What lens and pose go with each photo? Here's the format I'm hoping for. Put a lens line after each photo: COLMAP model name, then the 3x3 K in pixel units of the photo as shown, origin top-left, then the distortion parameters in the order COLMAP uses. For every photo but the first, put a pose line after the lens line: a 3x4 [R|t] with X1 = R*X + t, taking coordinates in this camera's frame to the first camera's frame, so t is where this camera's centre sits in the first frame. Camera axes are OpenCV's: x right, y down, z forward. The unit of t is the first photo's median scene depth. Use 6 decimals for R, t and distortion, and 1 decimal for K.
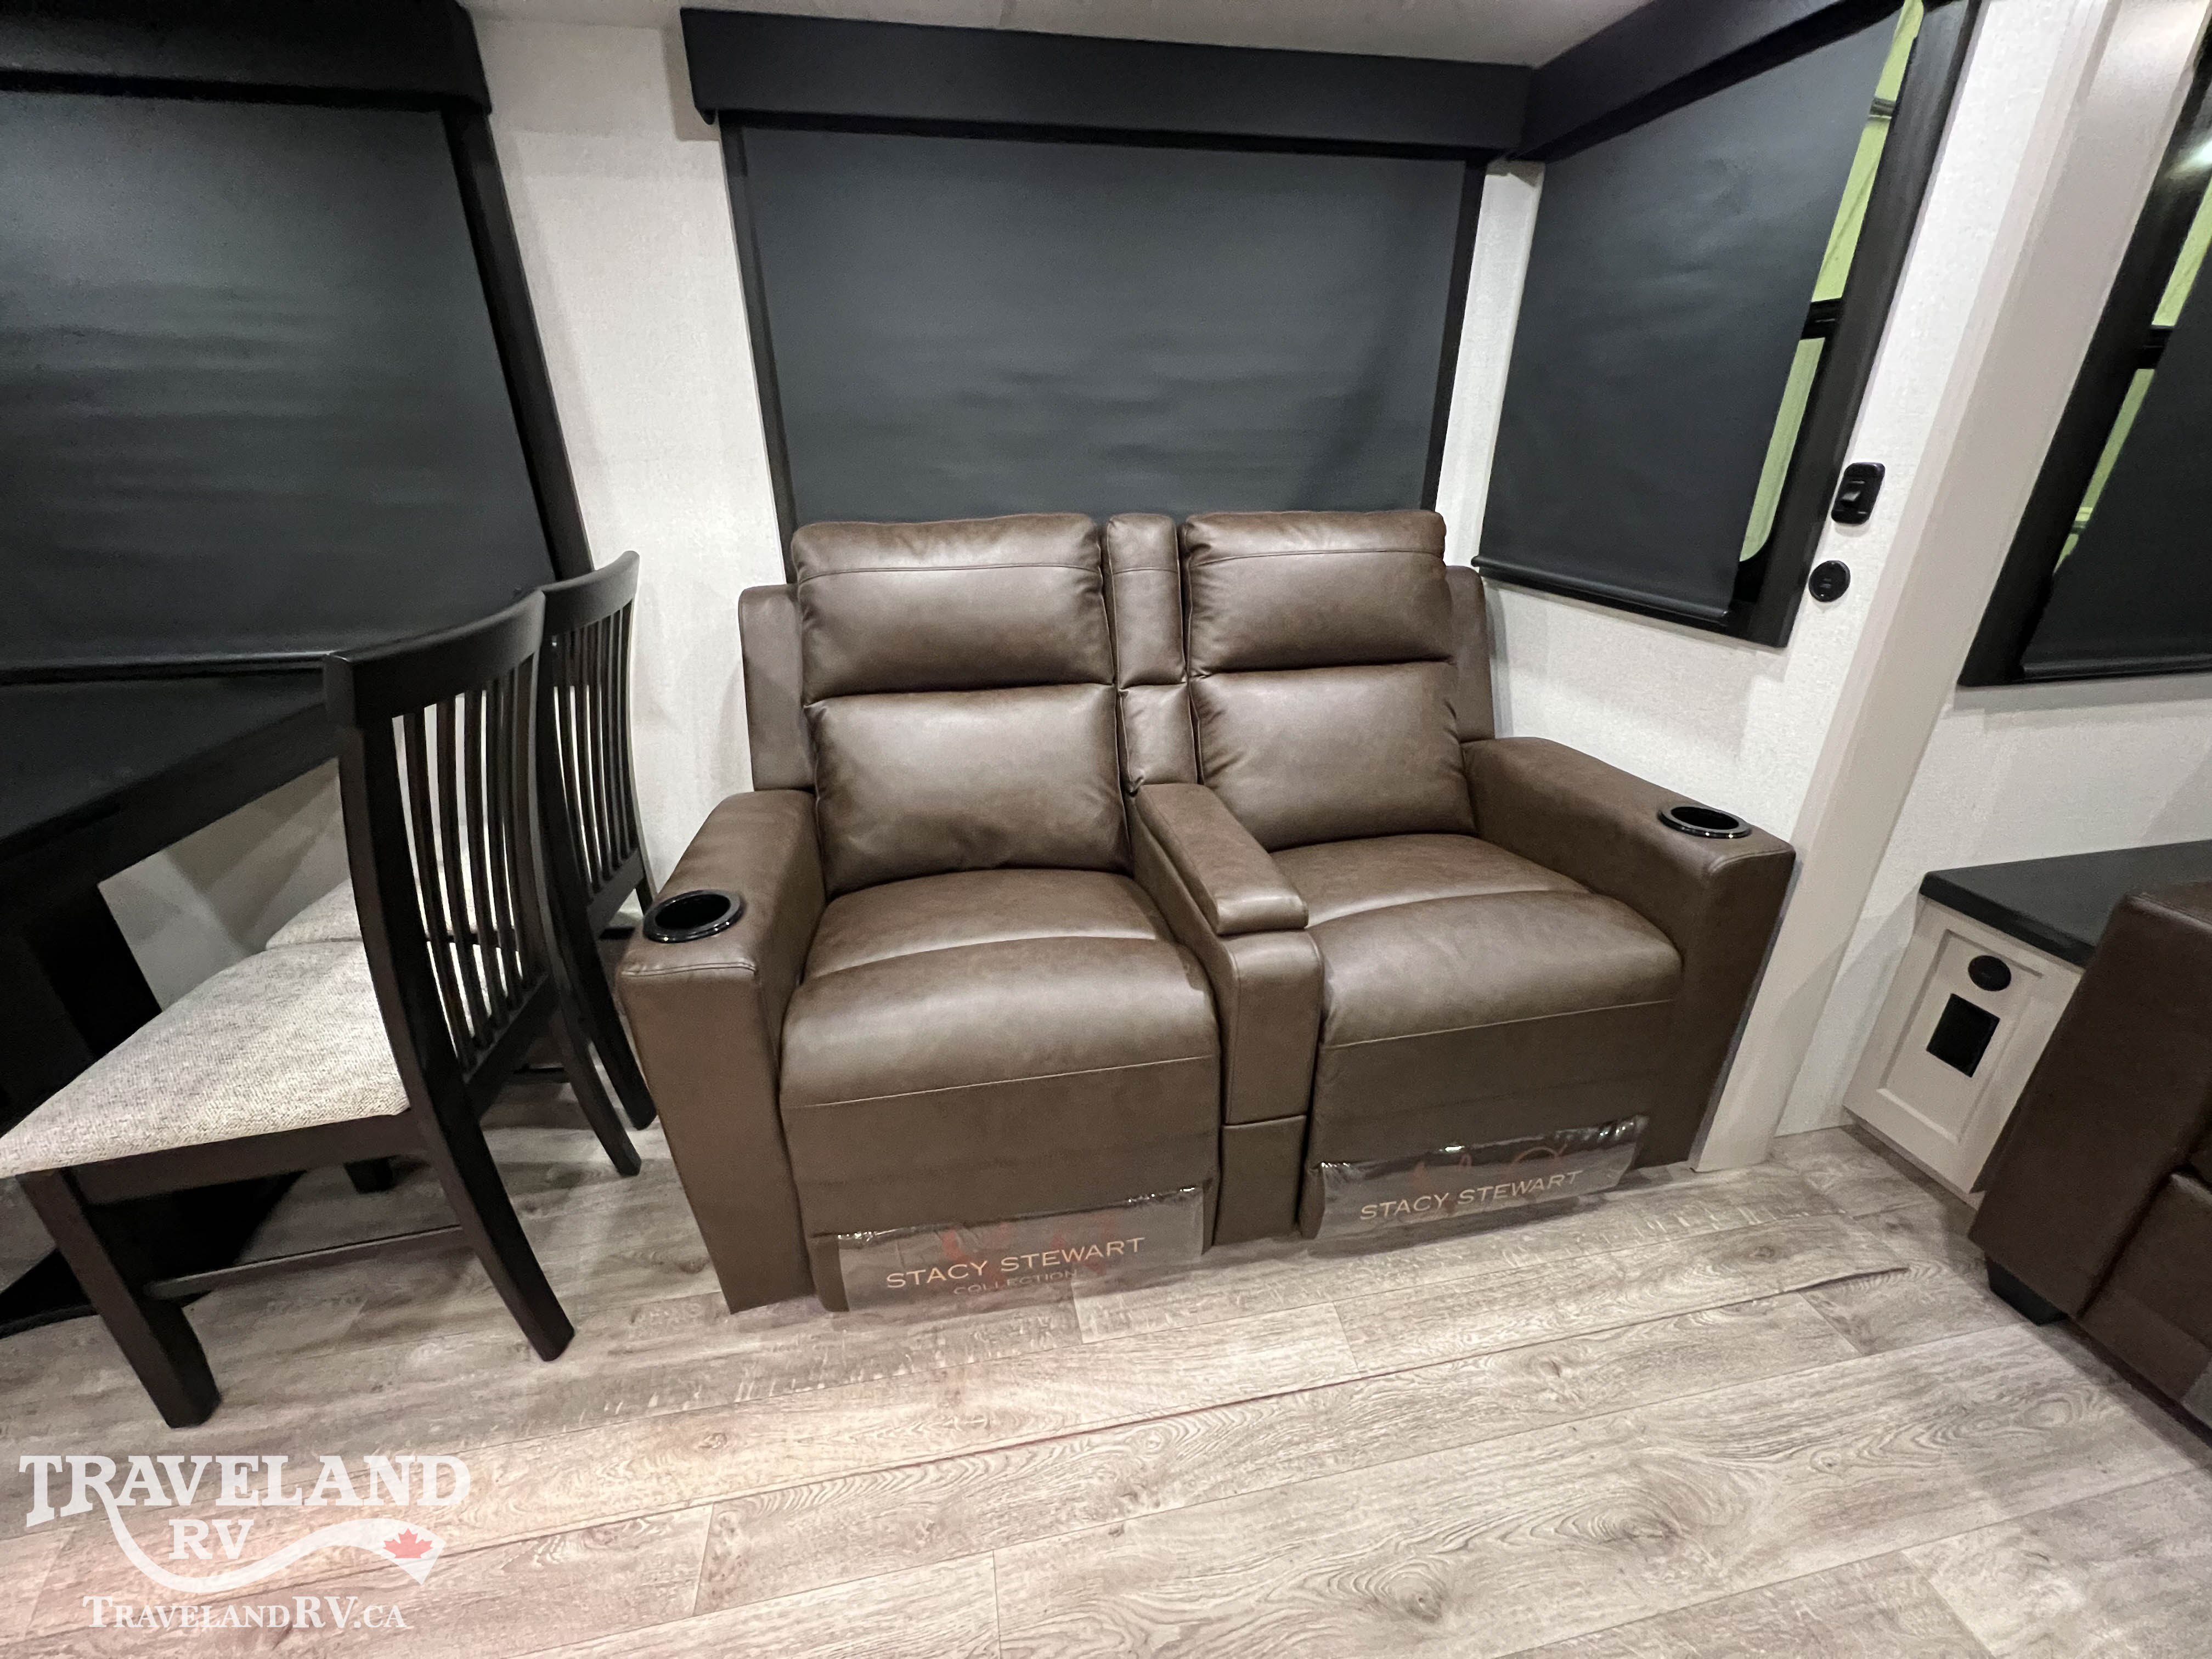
lens RADIAL K [[884.6, 0, 1100.9], [0, 884.6, 825.1], [0, 0, 1]] dist [-0.001201, 0.000189]
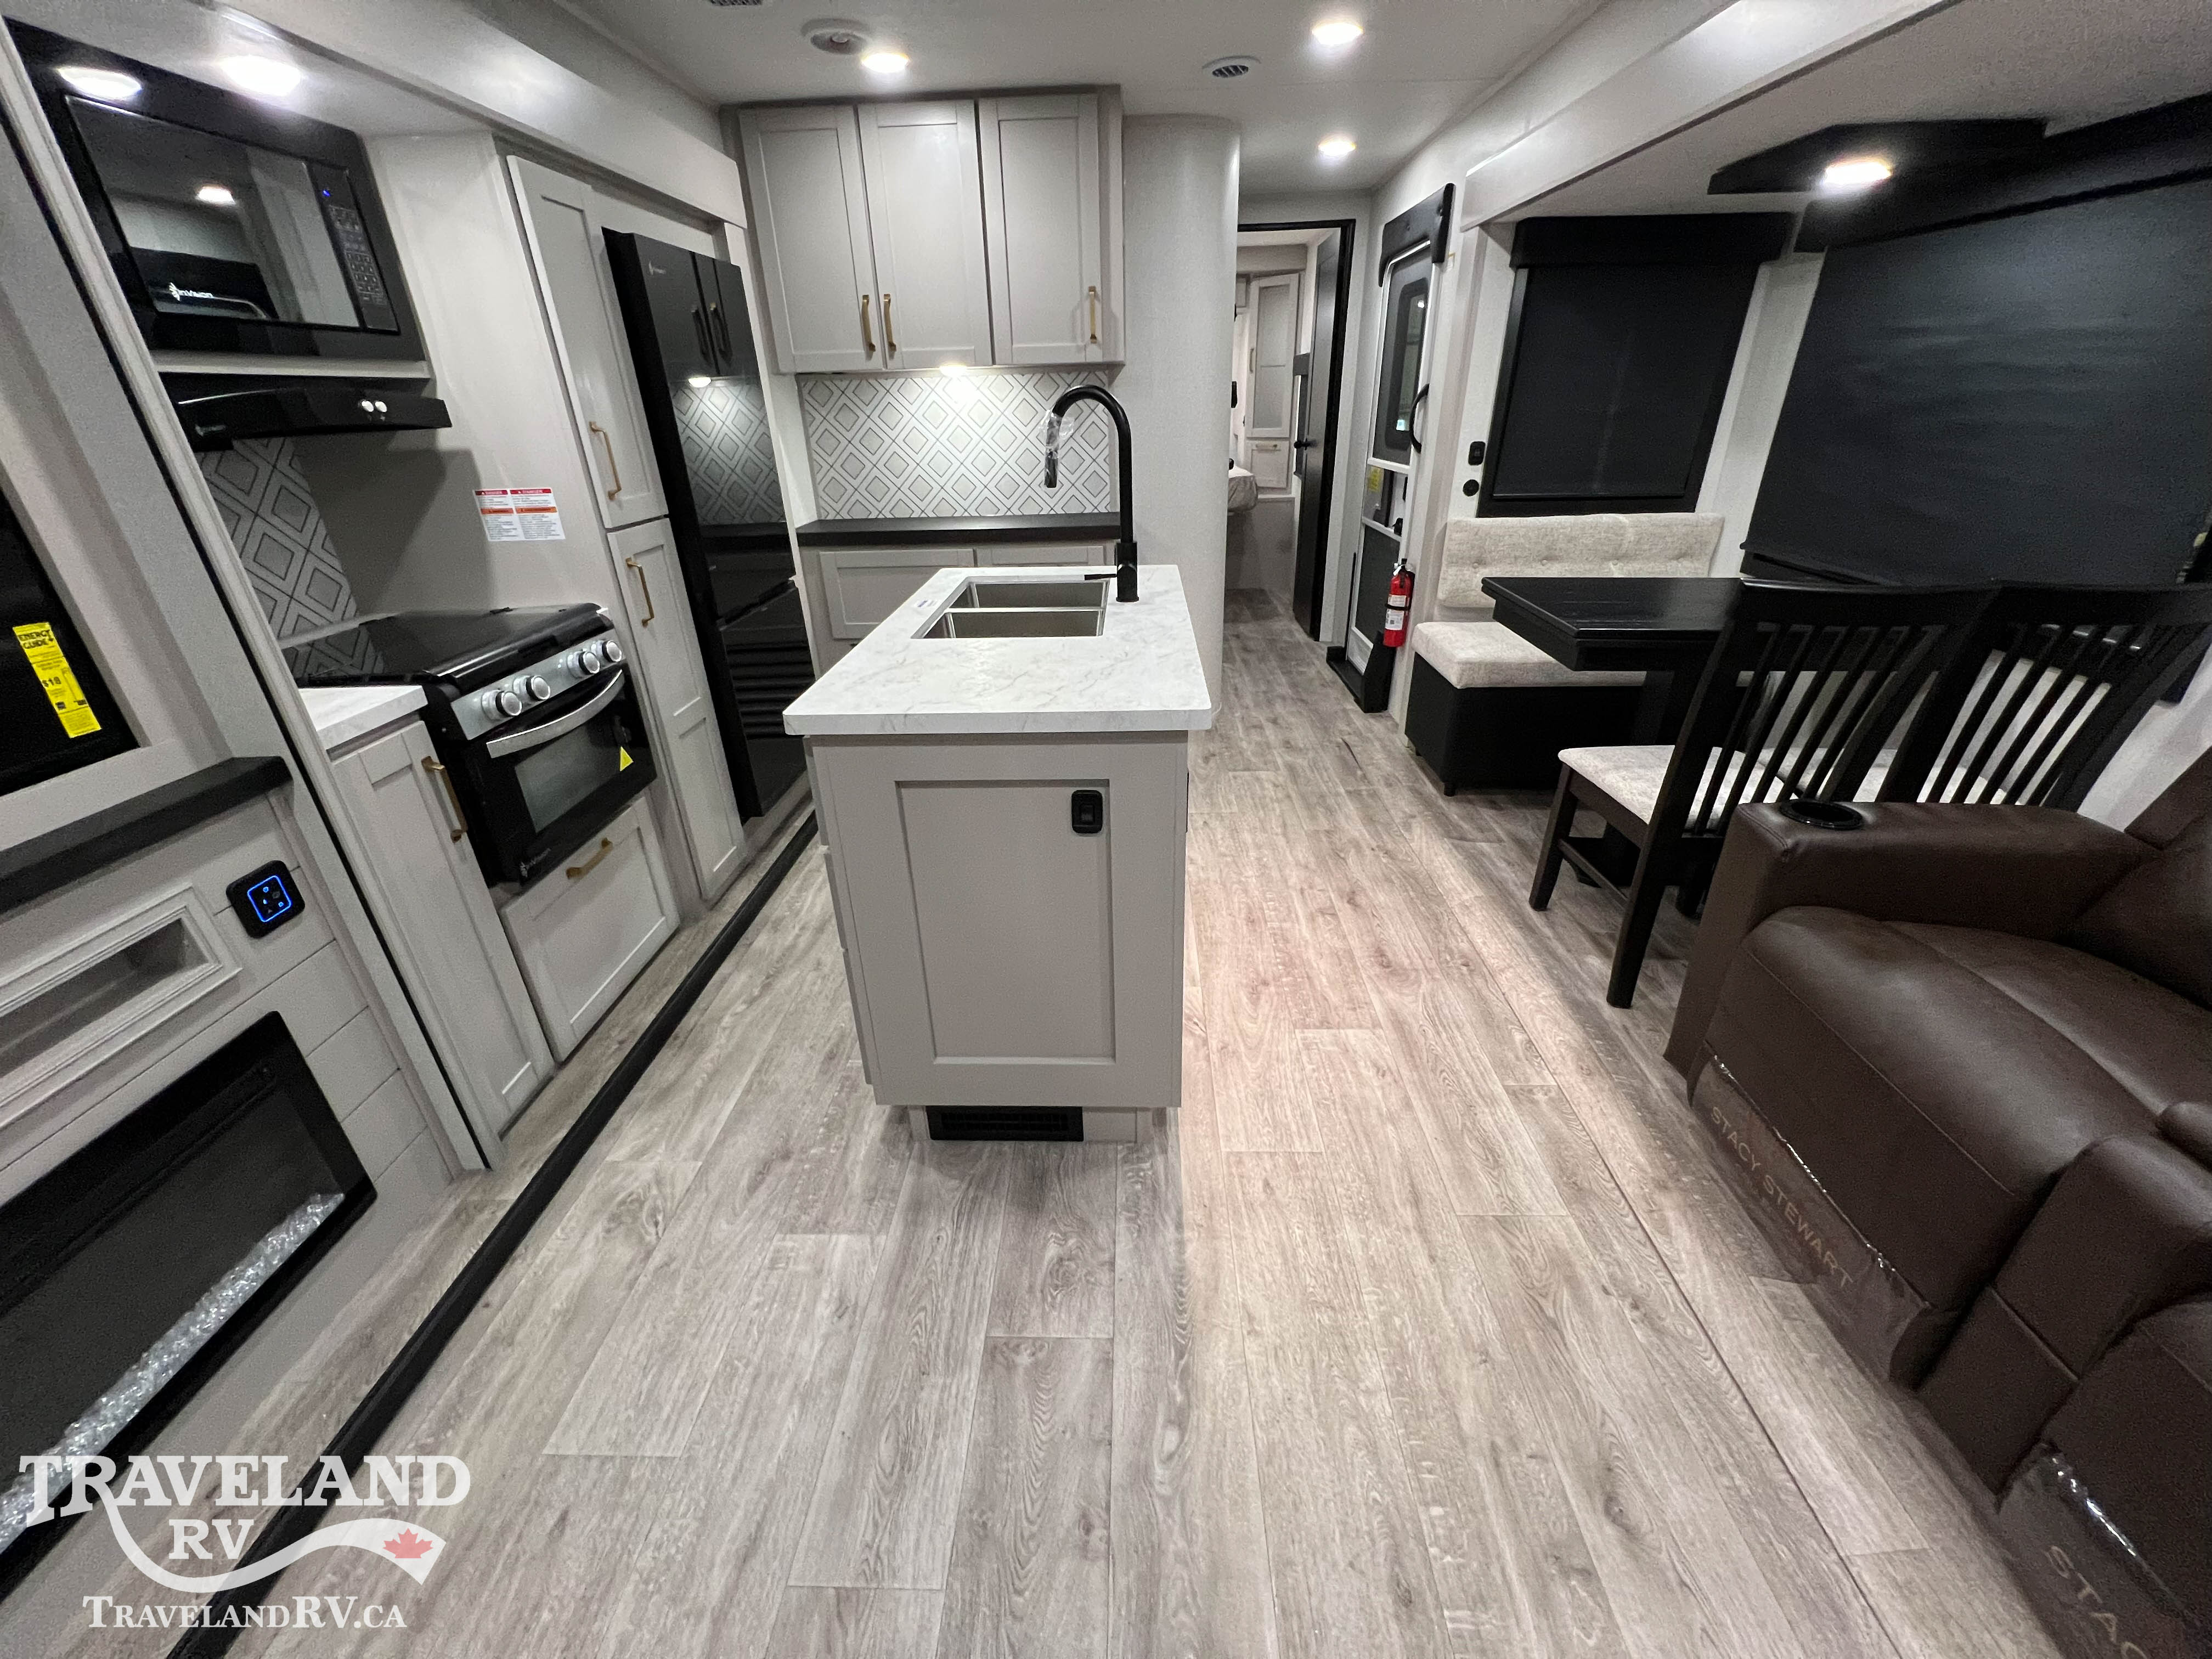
lens RADIAL K [[884.6, 0, 1100.9], [0, 884.6, 825.1], [0, 0, 1]] dist [-0.001201, 0.000189]
pose [[-0.220246, 0.439613, -0.870766, 0.873246], [-0.373431, 0.786680, 0.491614, -0.125910], [0.901133, 0.433447, -0.009098, -0.009222]]
